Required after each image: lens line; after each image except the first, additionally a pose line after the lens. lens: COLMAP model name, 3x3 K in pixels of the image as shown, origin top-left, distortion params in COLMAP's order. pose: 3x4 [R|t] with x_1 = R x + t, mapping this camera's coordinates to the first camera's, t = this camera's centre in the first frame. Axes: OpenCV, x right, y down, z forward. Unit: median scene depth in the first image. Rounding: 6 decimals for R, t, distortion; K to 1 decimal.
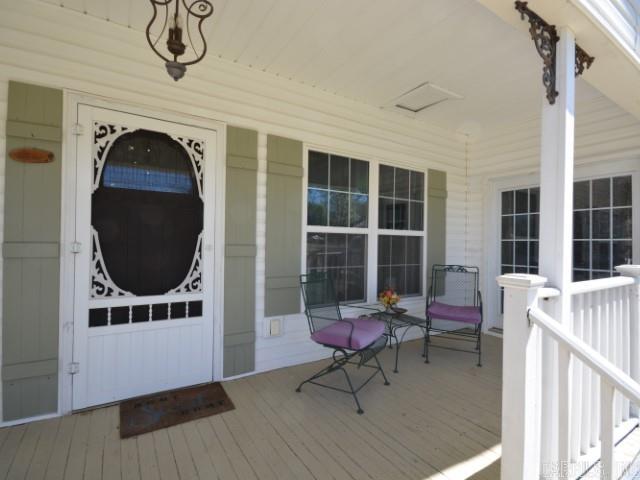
lens RADIAL K [[317.1, 0, 318.5], [0, 317.1, 239.7], [0, 0, 1]] dist [0.006560, -0.008193]
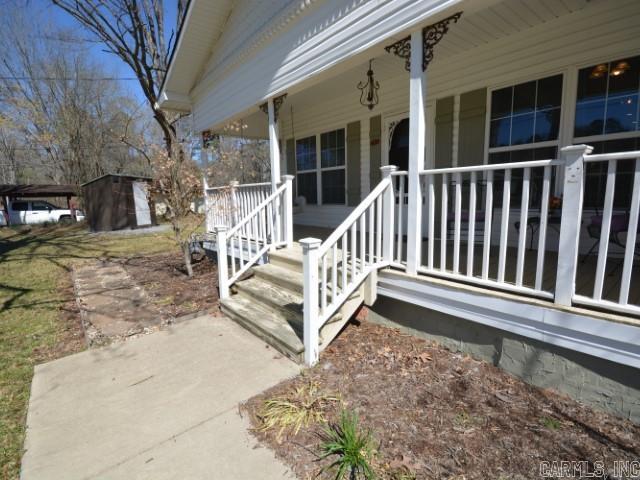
lens RADIAL K [[317.1, 0, 318.5], [0, 317.1, 239.7], [0, 0, 1]] dist [0.006560, -0.008193]
pose [[0.119137, 0.126342, -0.984807, 1.612364], [0.040219, 0.990443, 0.131931, 0.172509], [0.992063, -0.055326, 0.112917, 0.086360]]
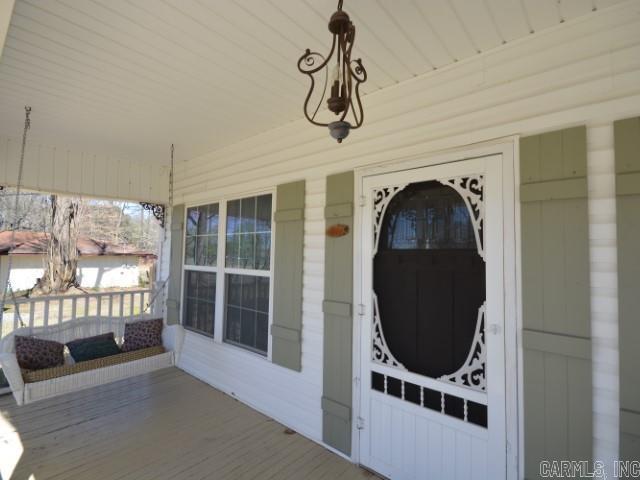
lens RADIAL K [[317.1, 0, 318.5], [0, 317.1, 239.7], [0, 0, 1]] dist [0.006560, -0.008193]
pose [[0.288504, -0.053876, -0.955962, 0.205044], [-0.001902, 0.998381, -0.056841, -0.127544], [0.957477, 0.018217, 0.287934, 0.458356]]
